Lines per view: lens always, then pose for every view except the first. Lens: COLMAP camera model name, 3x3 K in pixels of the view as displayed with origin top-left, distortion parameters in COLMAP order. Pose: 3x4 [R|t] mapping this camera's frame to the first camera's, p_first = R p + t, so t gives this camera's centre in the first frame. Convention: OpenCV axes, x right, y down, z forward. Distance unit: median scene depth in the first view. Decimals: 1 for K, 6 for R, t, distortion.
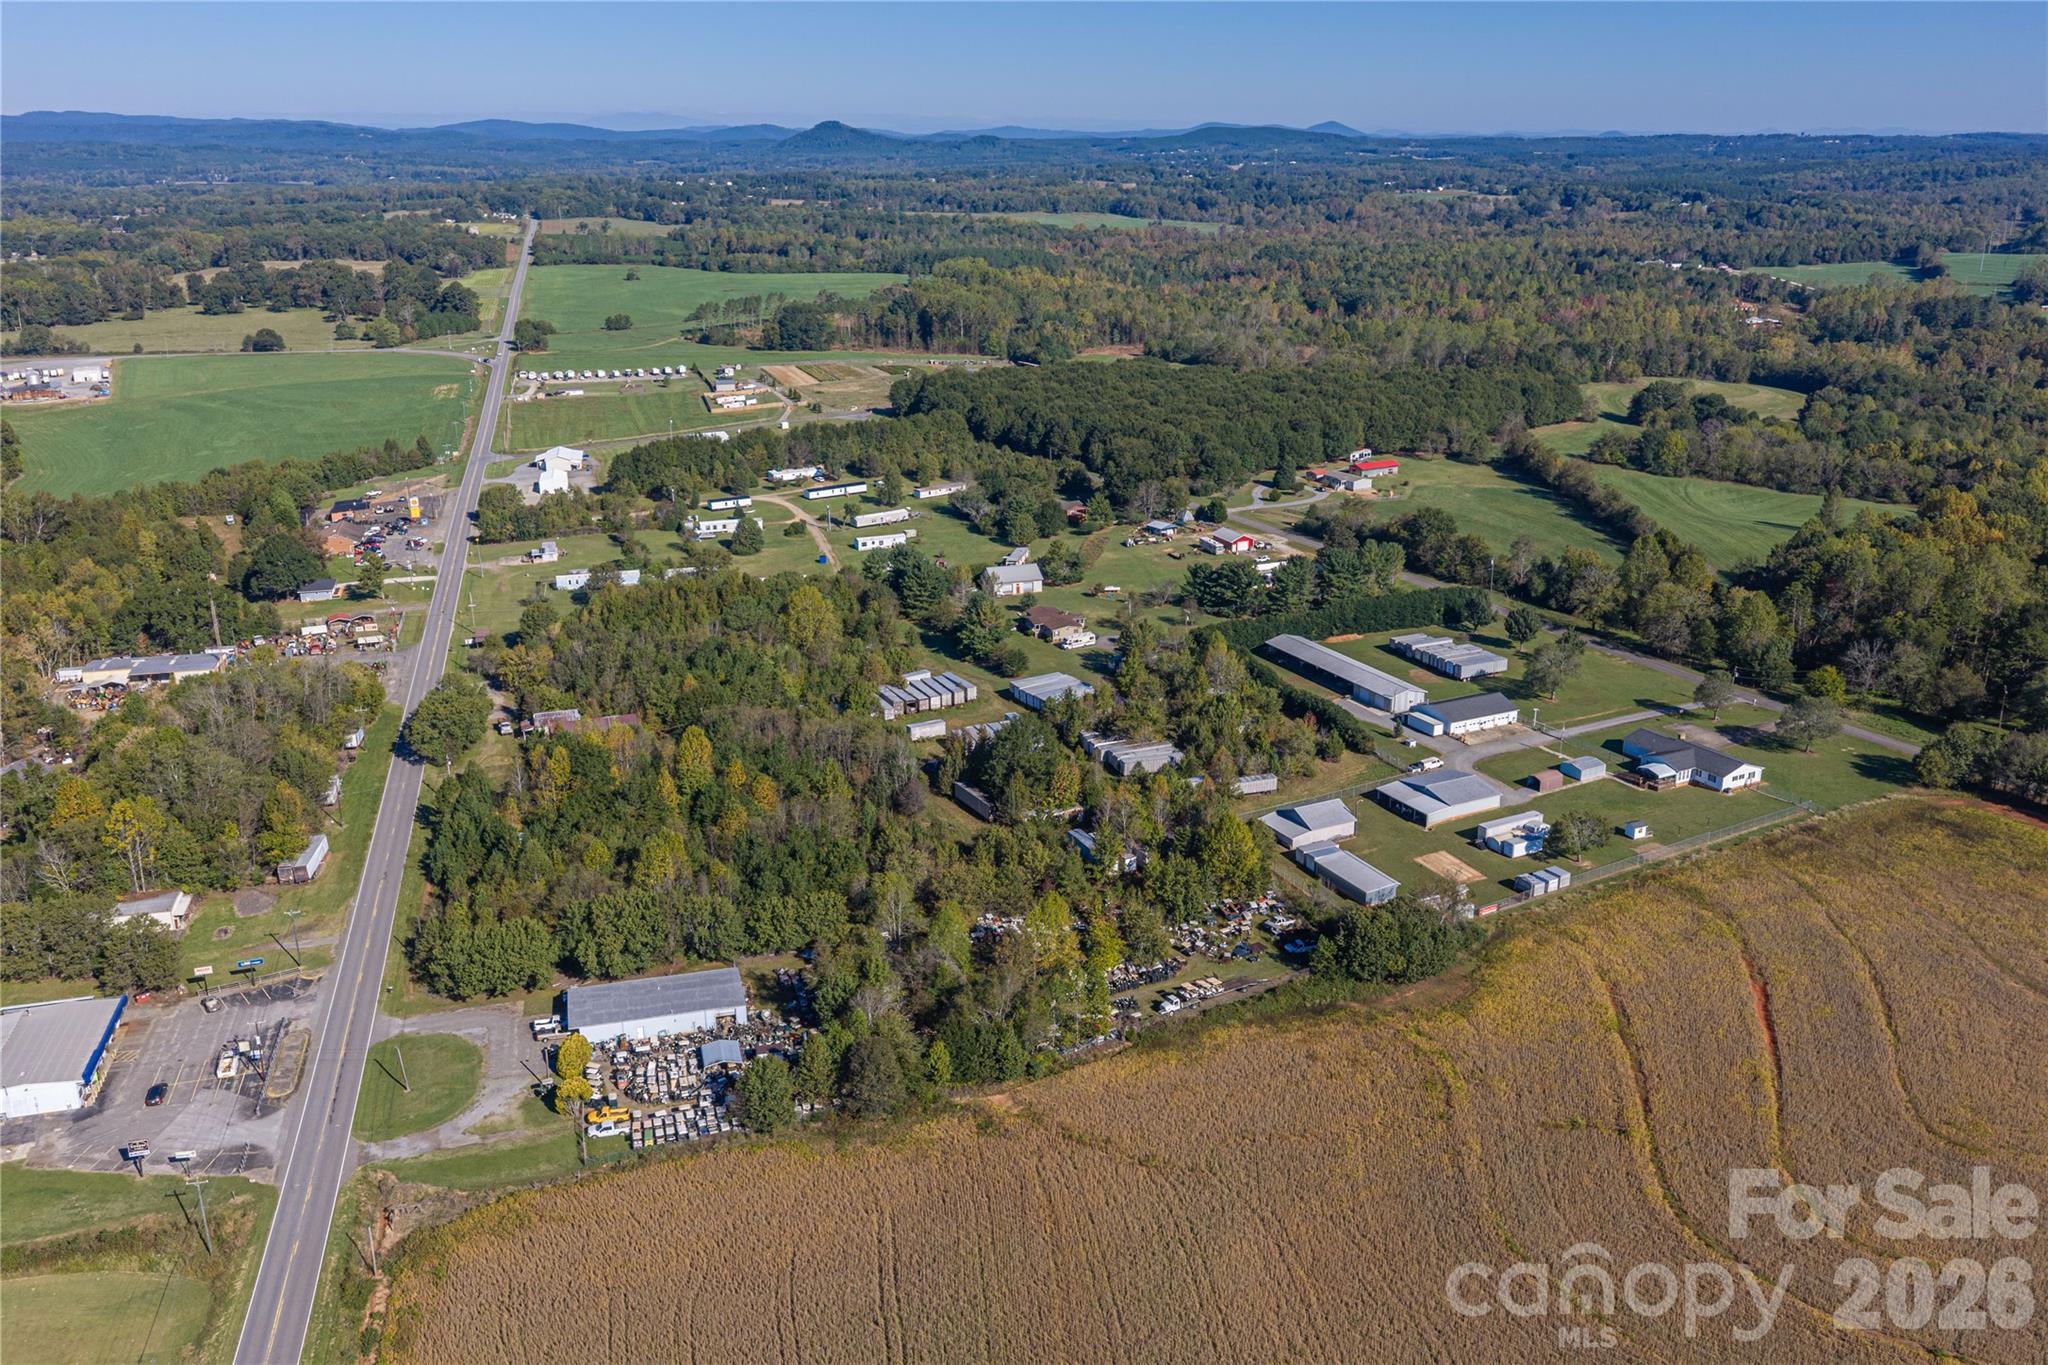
lens RADIAL K [[1683.9, 0, 1021.3], [0, 1683.9, 690.7], [0, 0, 1]] dist [0.022483, -0.027123]
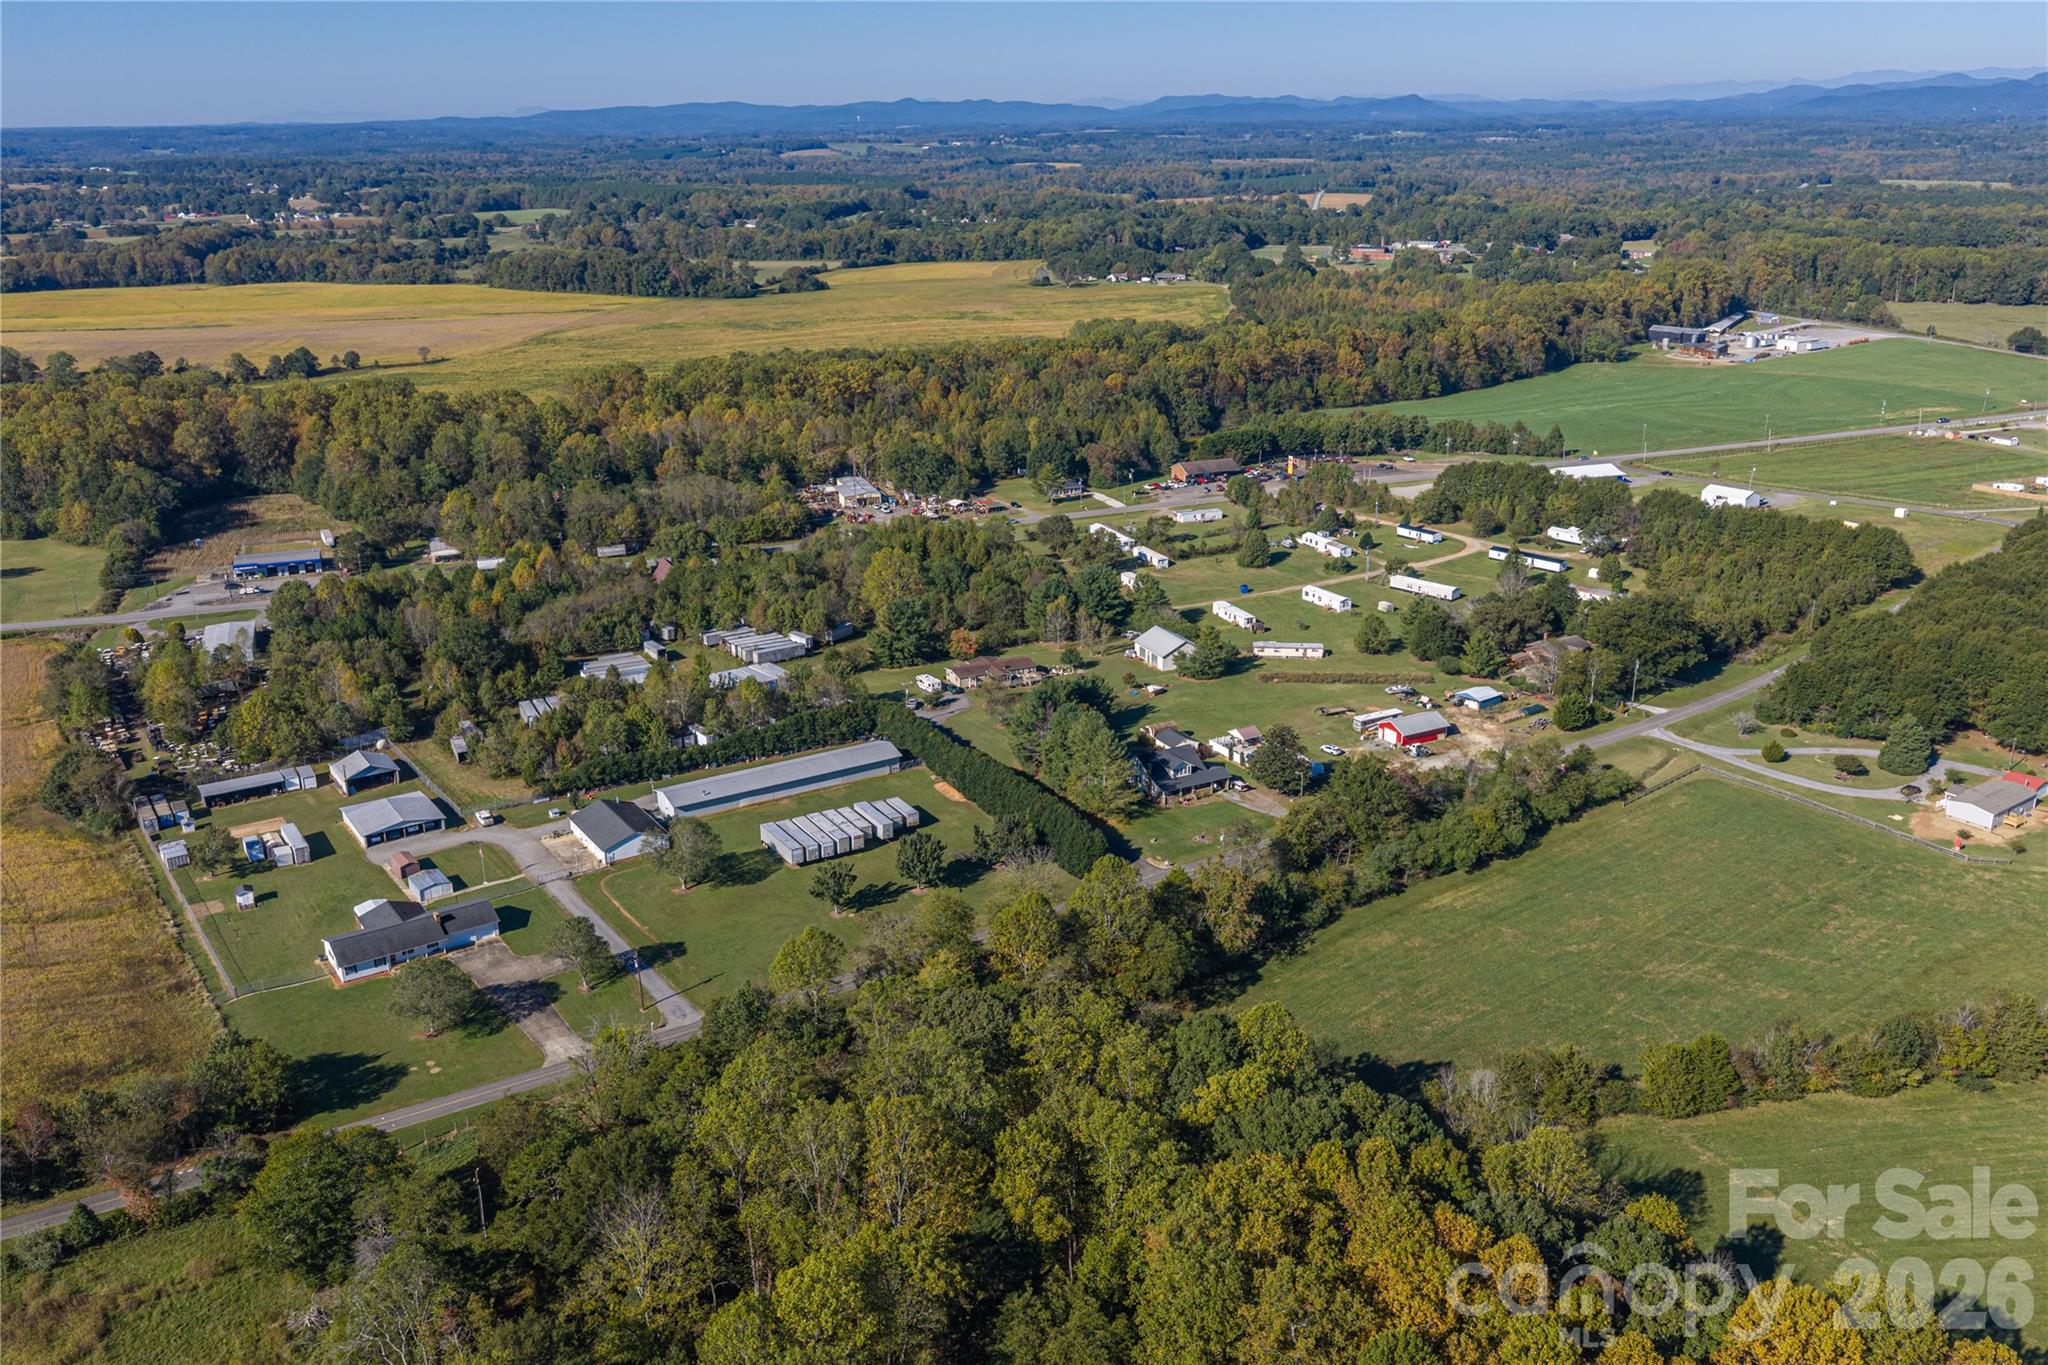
lens RADIAL K [[1683.9, 0, 1027.6], [0, 1683.9, 688.0], [0, 0, 1]] dist [0.022483, -0.027123]
pose [[0.108324, 0.326272, -0.939049, 0.842747], [-0.304207, 0.910173, 0.281147, -0.281575], [0.946427, 0.255210, 0.197848, 0.802484]]
